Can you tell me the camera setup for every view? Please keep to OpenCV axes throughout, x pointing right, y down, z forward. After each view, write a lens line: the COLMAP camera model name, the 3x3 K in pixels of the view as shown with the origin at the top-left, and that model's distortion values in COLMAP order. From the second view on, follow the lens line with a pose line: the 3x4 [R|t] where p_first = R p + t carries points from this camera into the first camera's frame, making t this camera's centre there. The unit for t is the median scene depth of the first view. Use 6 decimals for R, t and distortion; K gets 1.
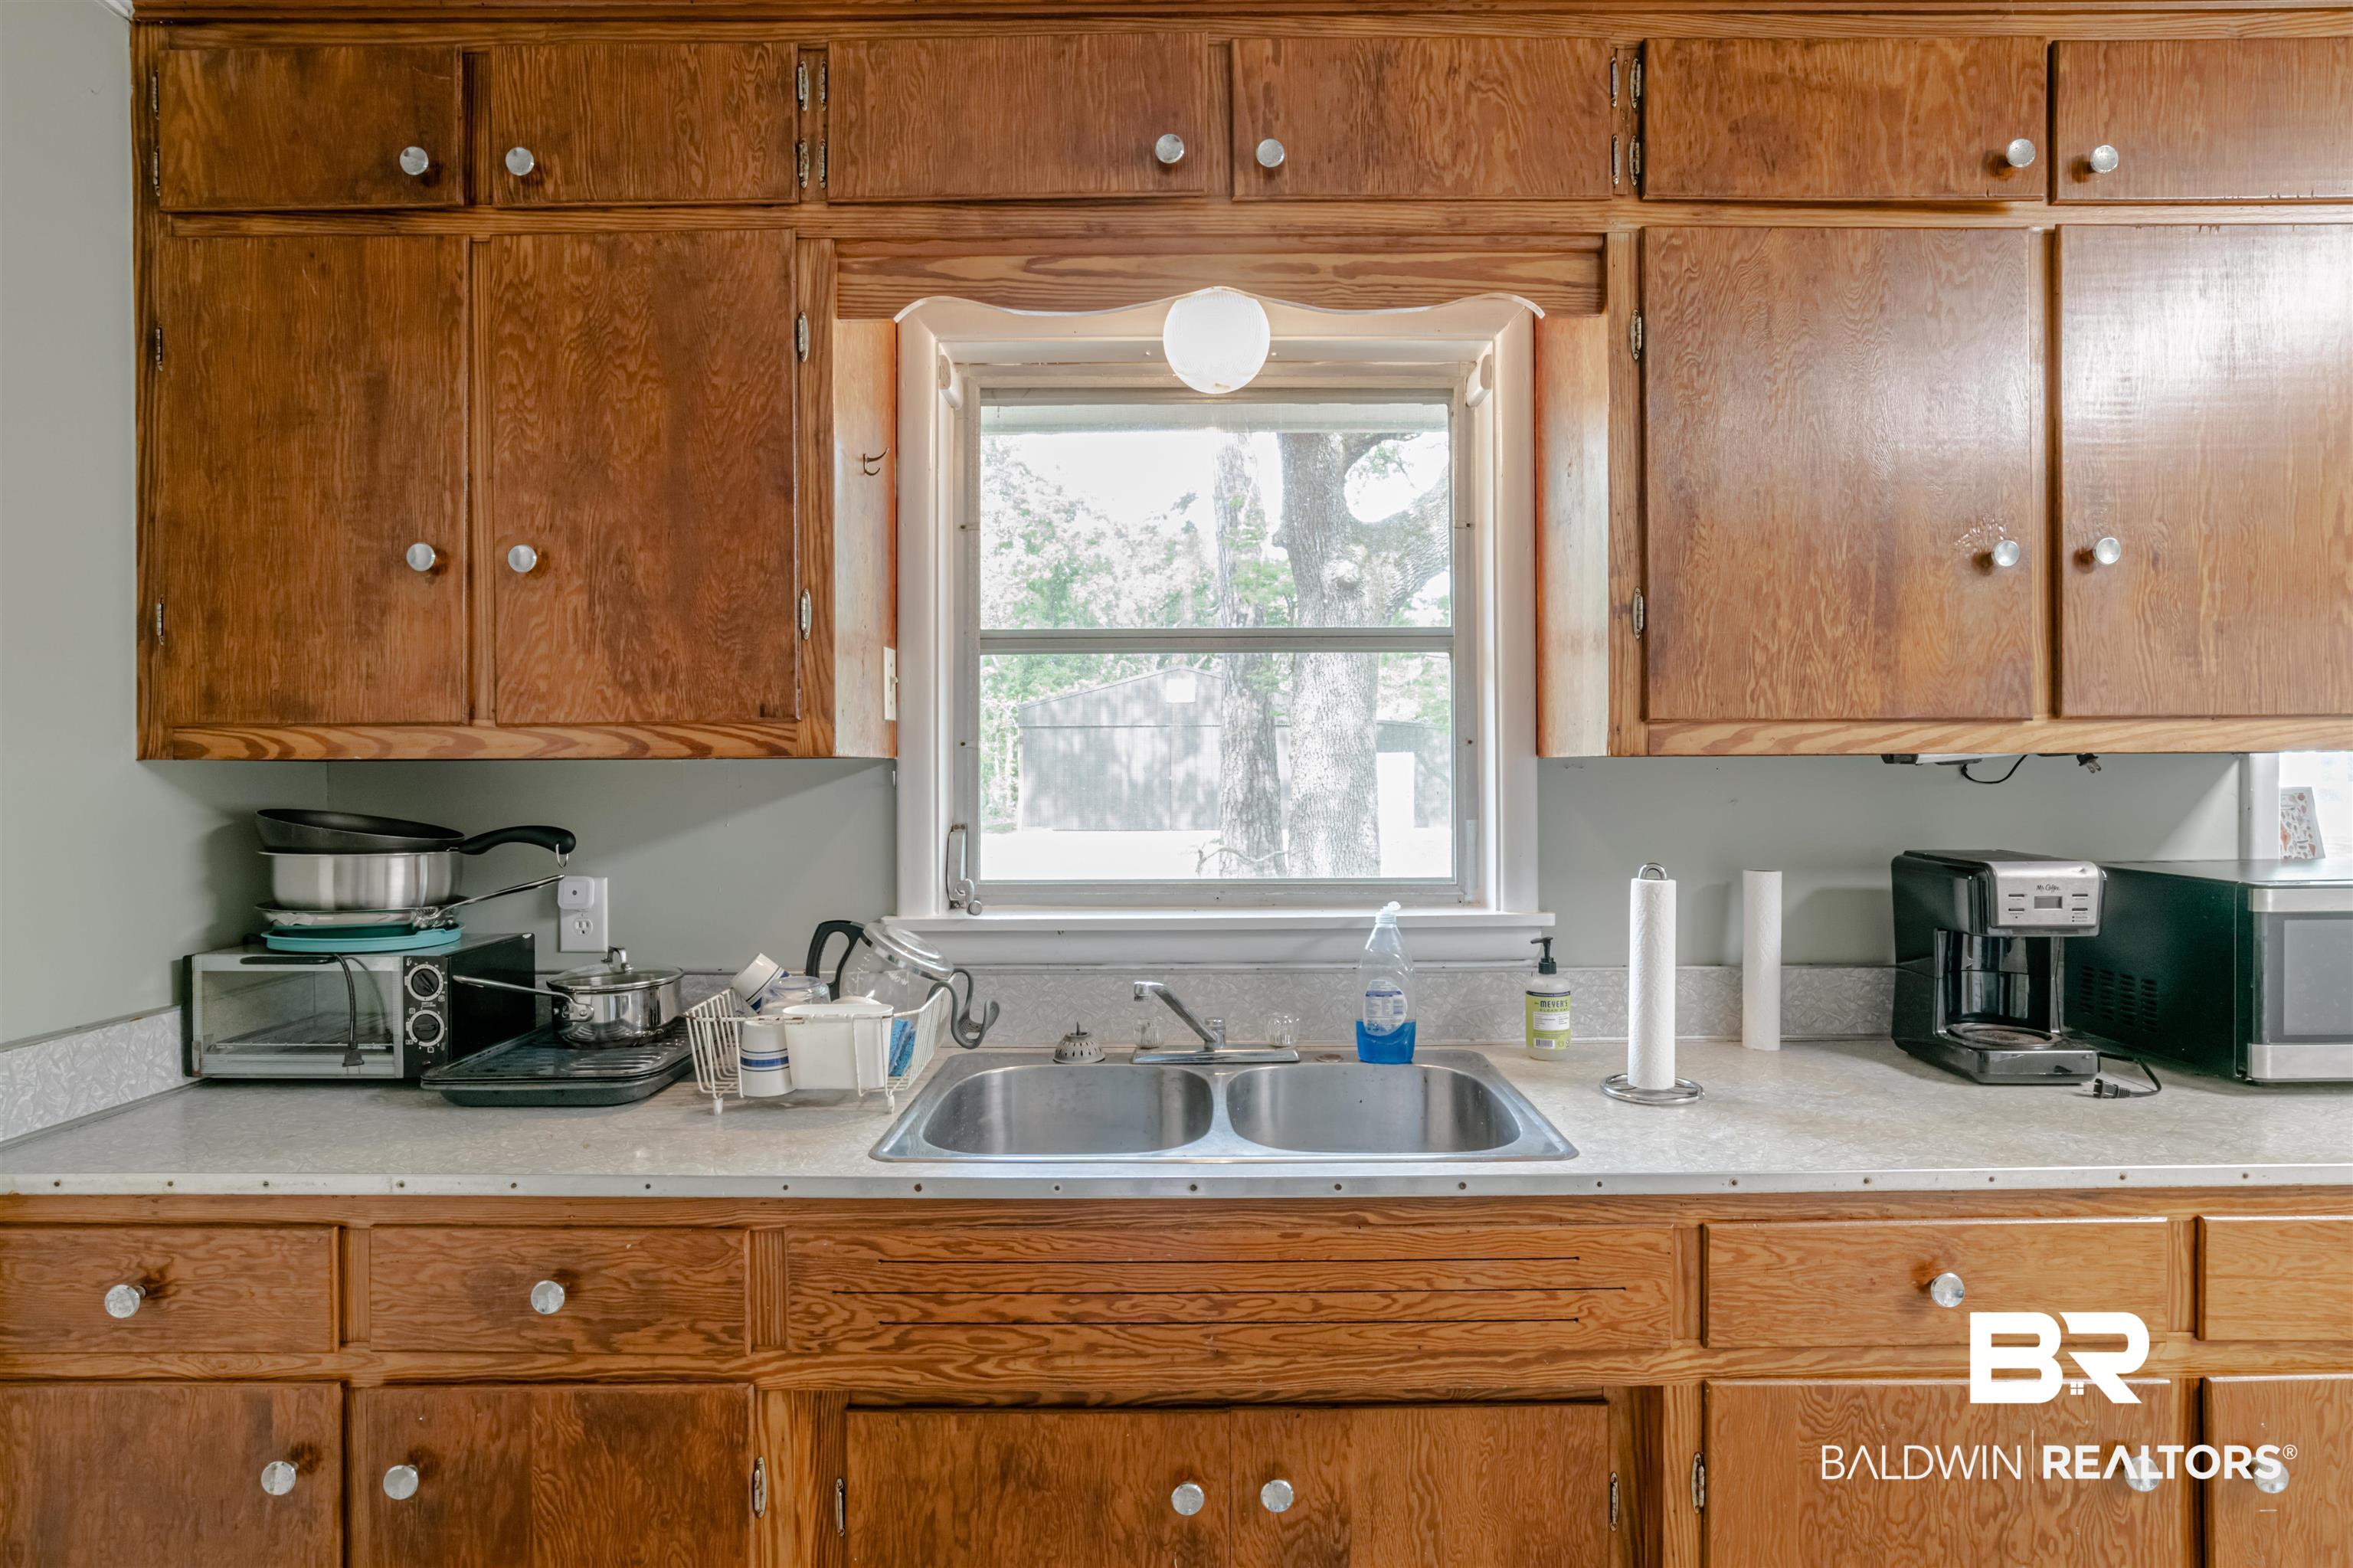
lens RADIAL K [[1198.0, 0, 1176.8], [0, 1198.0, 773.7], [0, 0, 1]] dist [-0.040266, 0.015485]
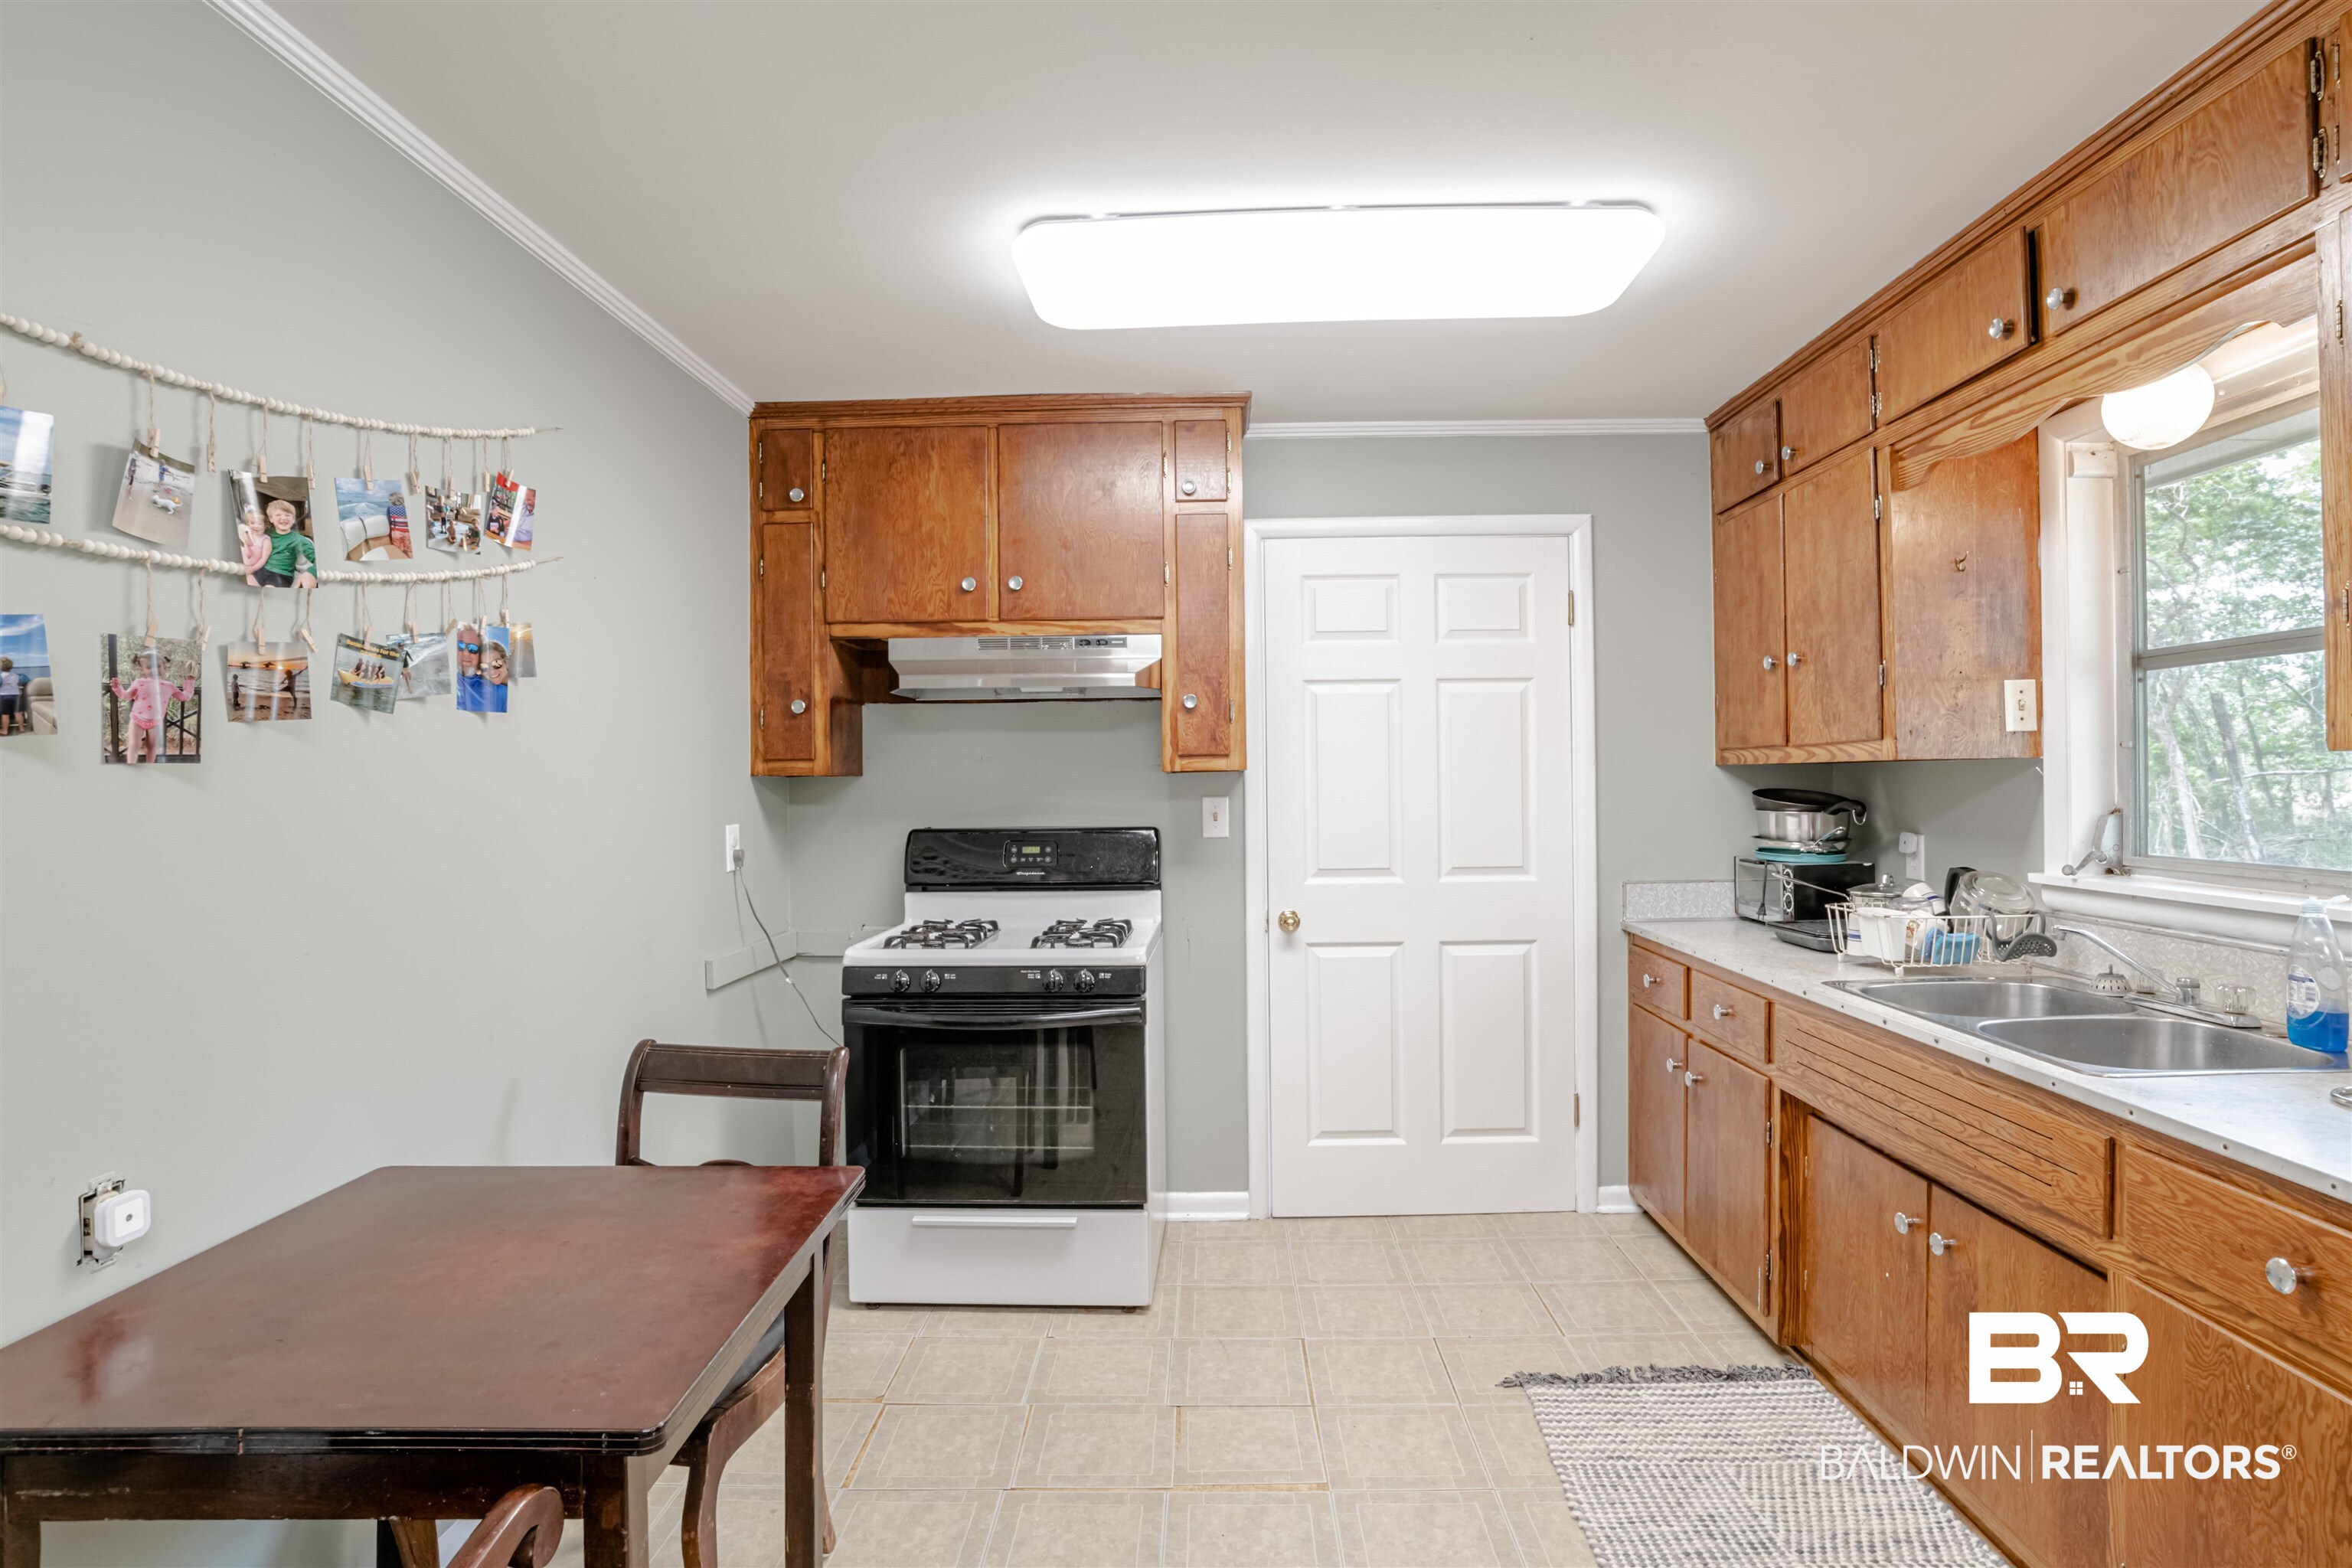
lens RADIAL K [[1197.4, 0, 1209.0], [0, 1197.4, 777.3], [0, 0, 1]] dist [-0.040266, 0.015485]
pose [[-0.004022, 0.003917, -0.999984, 1.368946], [0.010203, 0.999940, 0.003876, -0.007039], [0.999940, -0.010188, -0.004062, 0.058795]]
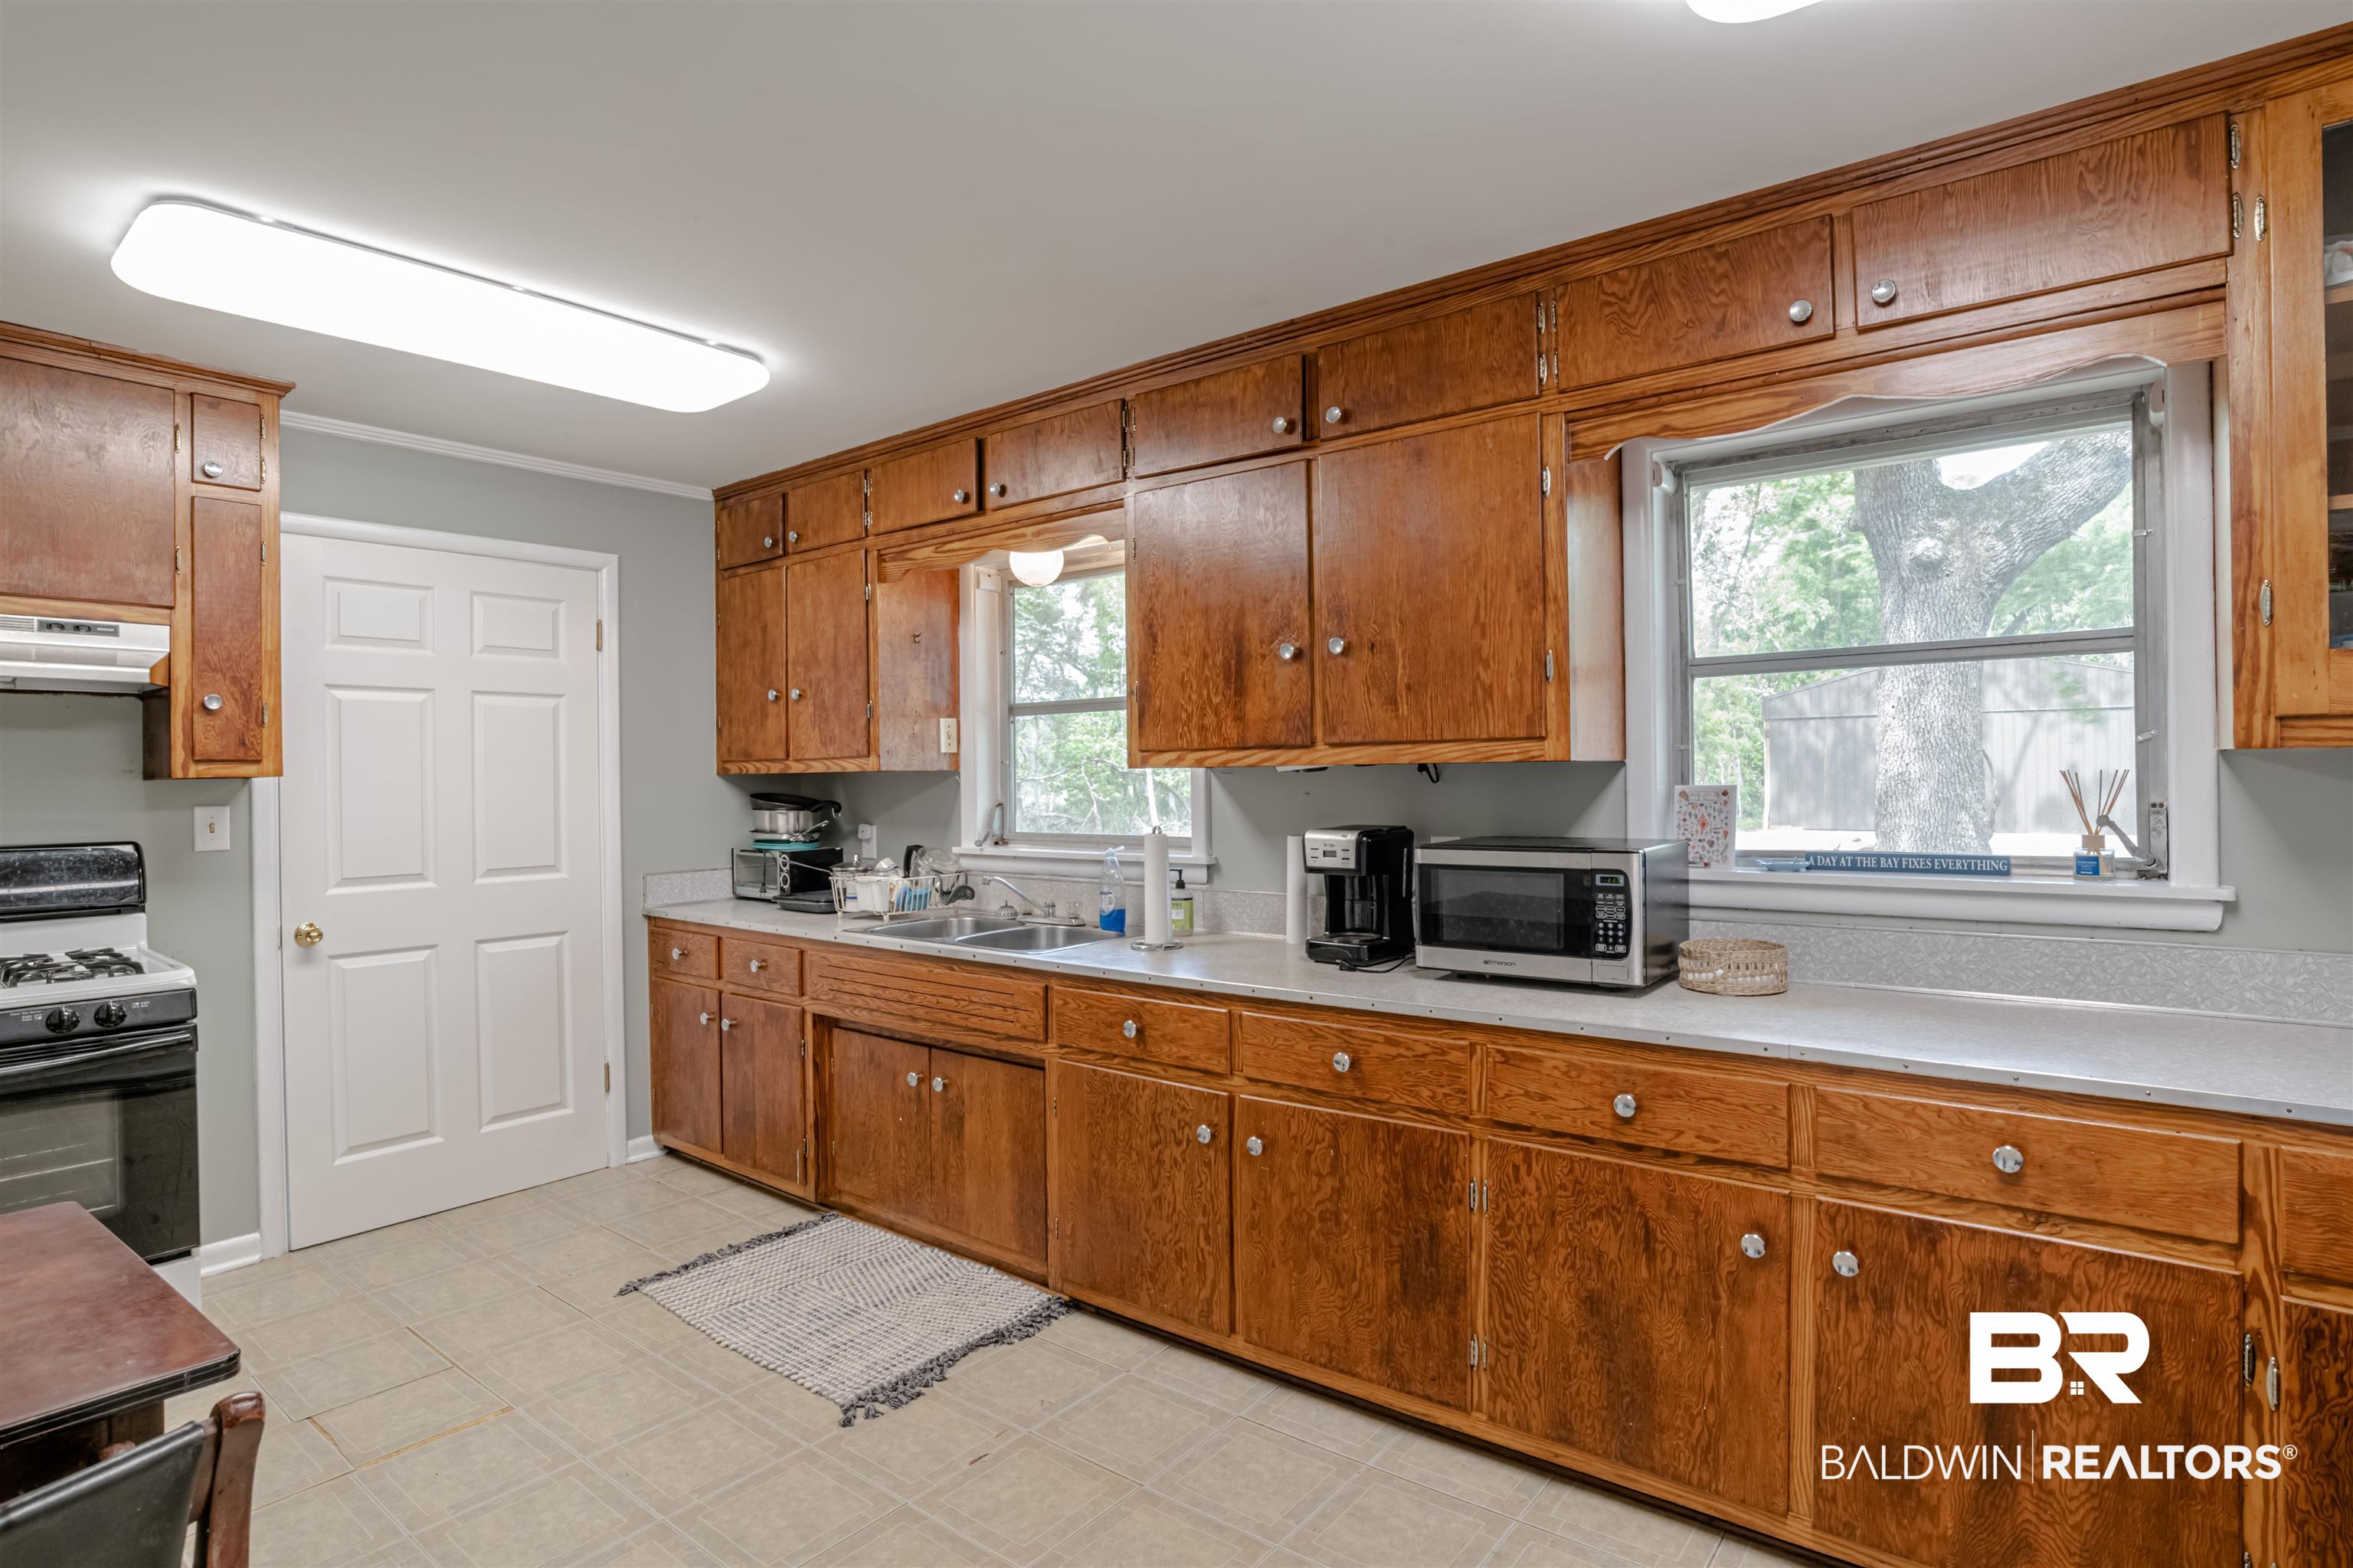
lens RADIAL K [[1198.0, 0, 1169.9], [0, 1198.0, 770.6], [0, 0, 1]] dist [-0.040266, 0.015485]
pose [[0.779842, -0.006238, -0.625946, 1.654867], [0.006515, 0.999977, -0.001848, -0.008042], [0.625943, -0.002637, 0.779865, -0.485245]]
